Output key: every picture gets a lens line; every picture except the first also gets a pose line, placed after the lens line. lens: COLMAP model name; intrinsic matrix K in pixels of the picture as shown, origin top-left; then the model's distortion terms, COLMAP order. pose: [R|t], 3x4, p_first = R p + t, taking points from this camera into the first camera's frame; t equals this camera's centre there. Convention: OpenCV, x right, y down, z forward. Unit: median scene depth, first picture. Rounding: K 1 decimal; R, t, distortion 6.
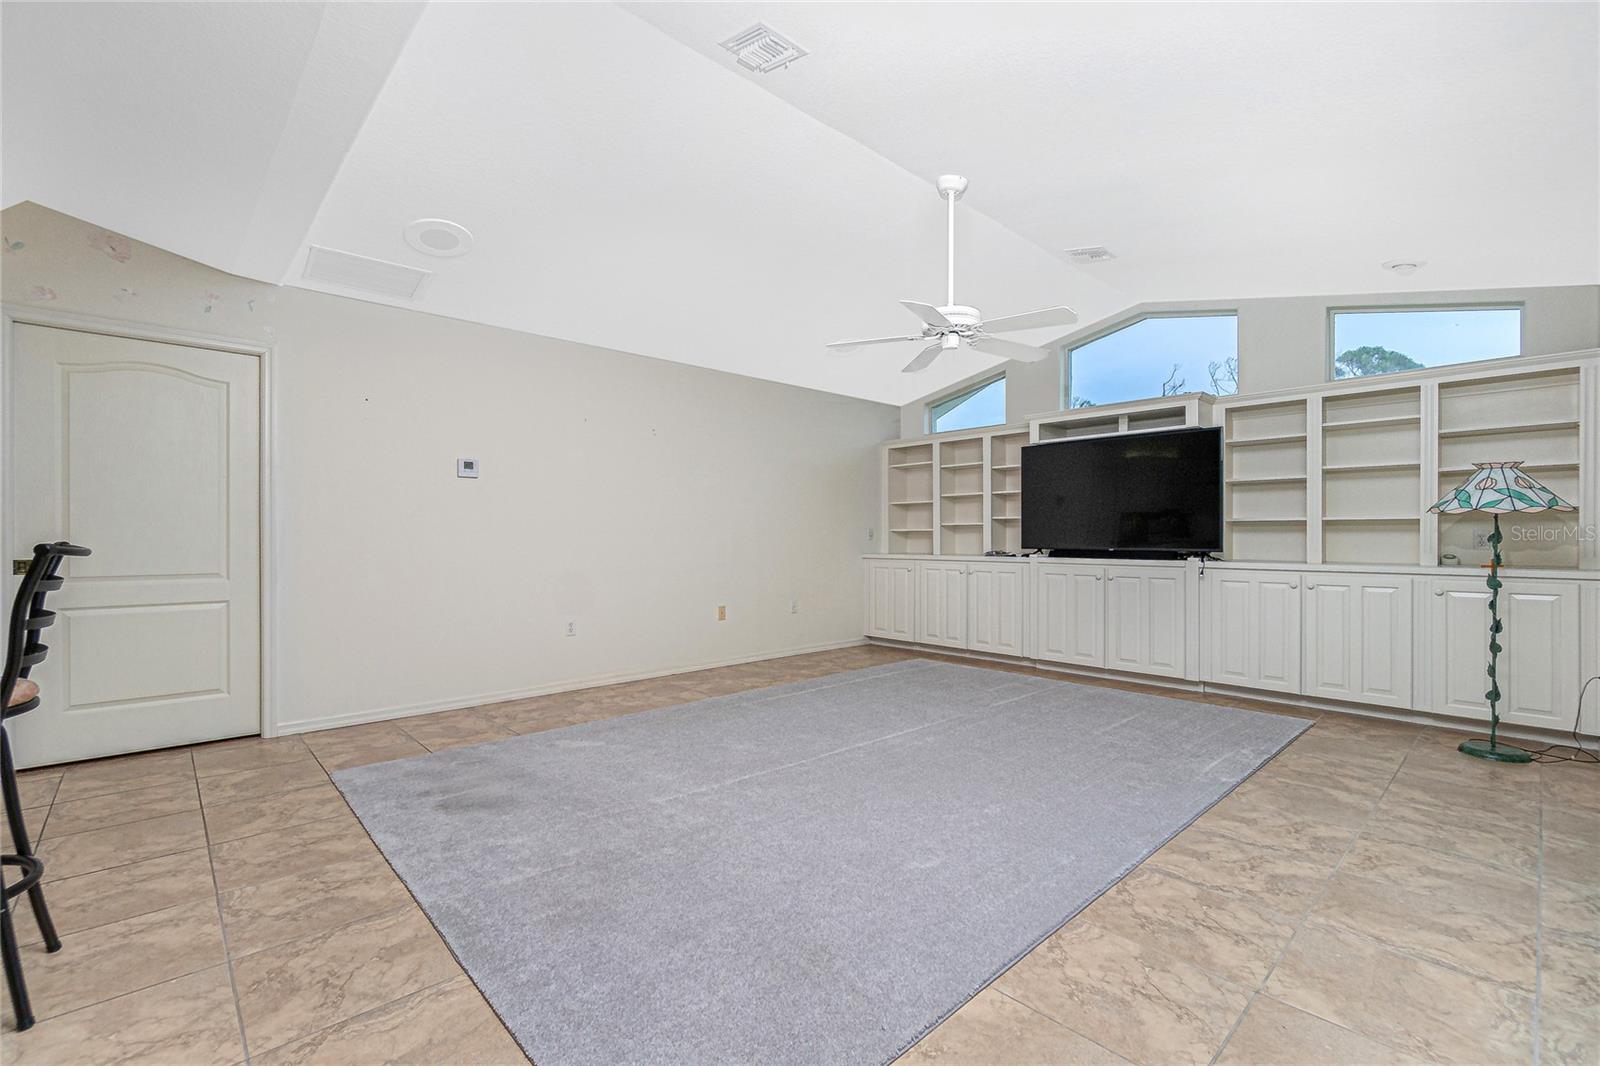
lens RADIAL K [[694.4, 0, 800.0], [0, 694.4, 533.0], [0, 0, 1]] dist [0.000417, 0.011182]
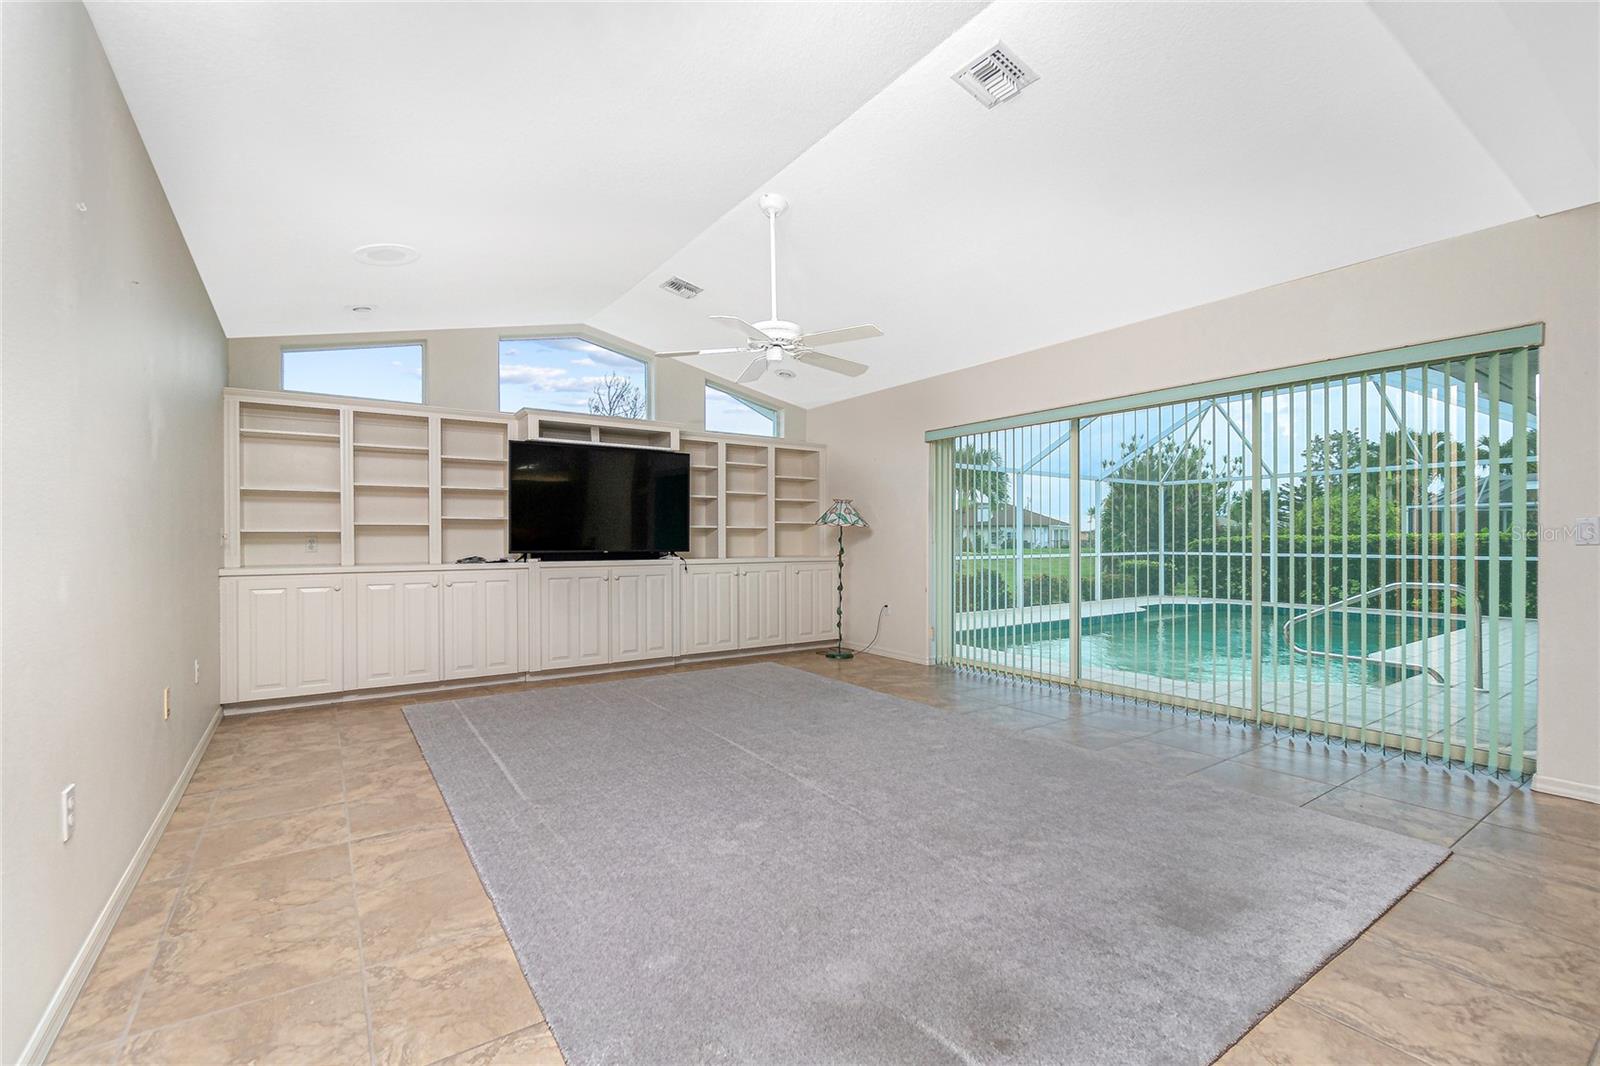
lens RADIAL K [[685.8, 0, 776.2], [0, 685.8, 537.1], [0, 0, 1]] dist [-0.020767, 0.008459]
pose [[0.169719, 0.004366, 0.985483, -0.601613], [-0.004074, 0.999985, -0.003729, 0.004327], [-0.985484, -0.003382, 0.169734, 0.616085]]
